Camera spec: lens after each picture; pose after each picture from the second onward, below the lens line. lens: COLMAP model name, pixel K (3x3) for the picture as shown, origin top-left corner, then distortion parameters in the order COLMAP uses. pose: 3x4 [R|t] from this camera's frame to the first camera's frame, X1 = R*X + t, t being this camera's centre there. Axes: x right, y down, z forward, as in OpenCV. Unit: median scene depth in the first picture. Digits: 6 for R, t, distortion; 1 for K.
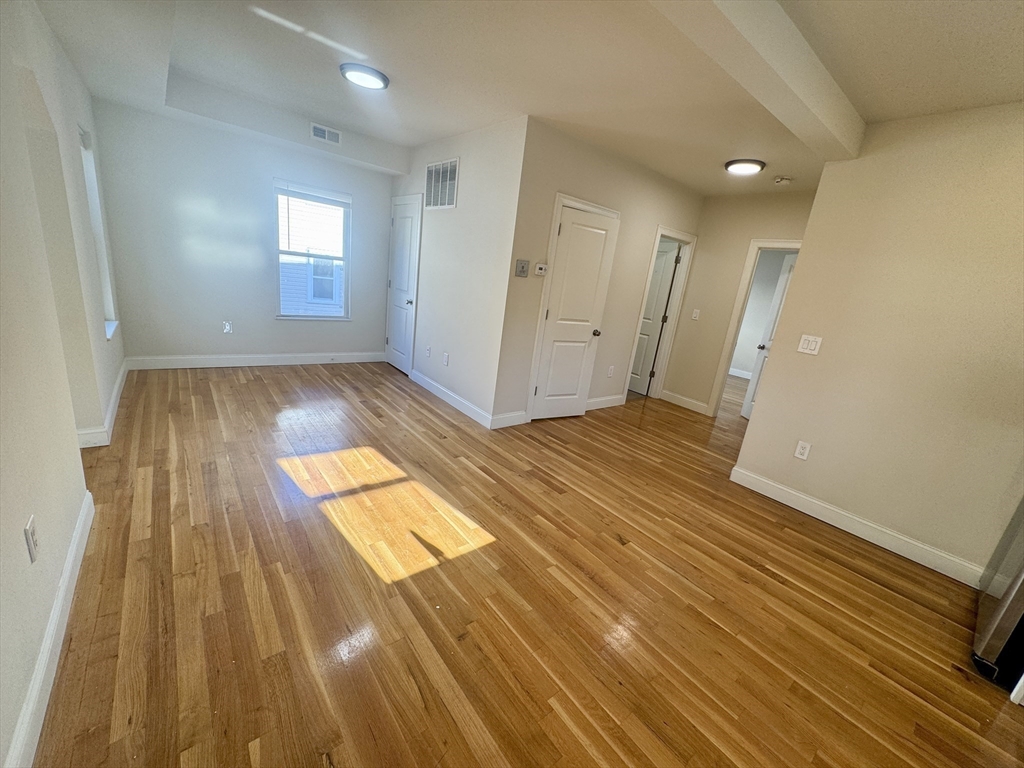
lens RADIAL K [[409.3, 0, 512.9], [0, 409.3, 387.6], [0, 0, 1]] dist [-0.000089, -0.000127]
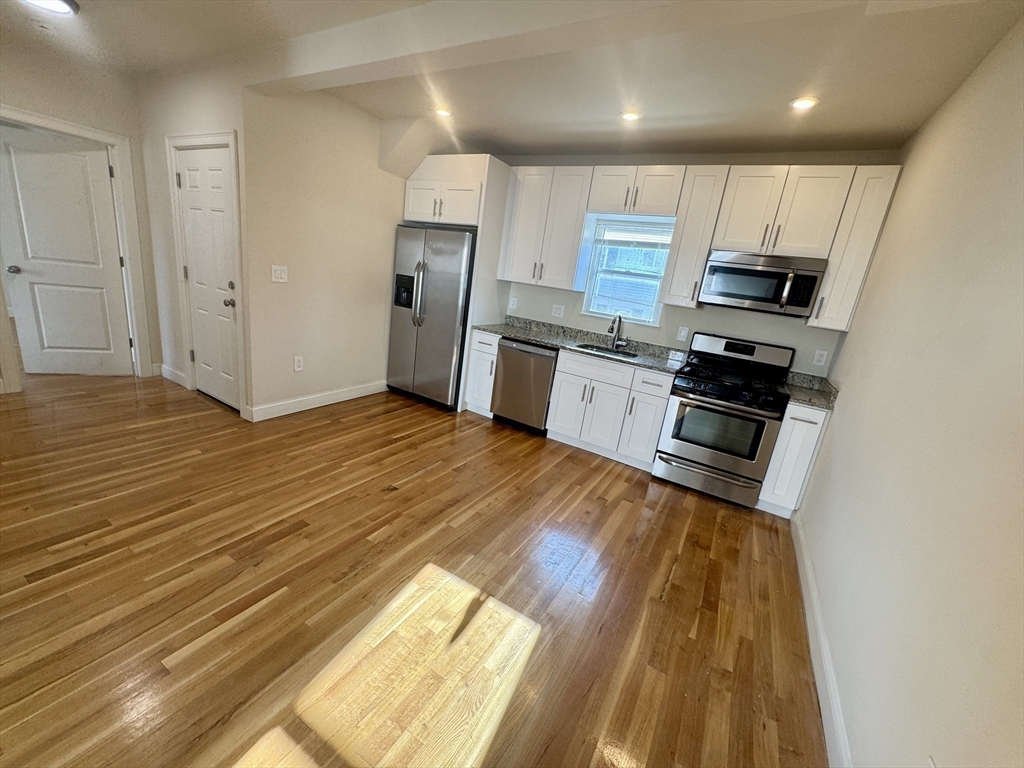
lens RADIAL K [[409.3, 0, 513.6], [0, 409.3, 383.0], [0, 0, 1]] dist [-0.000089, -0.000127]
pose [[-0.330820, -0.405930, 0.851927, -0.581697], [0.083855, 0.886542, 0.454986, -0.309506], [-0.939961, 0.221956, -0.259246, 0.793686]]
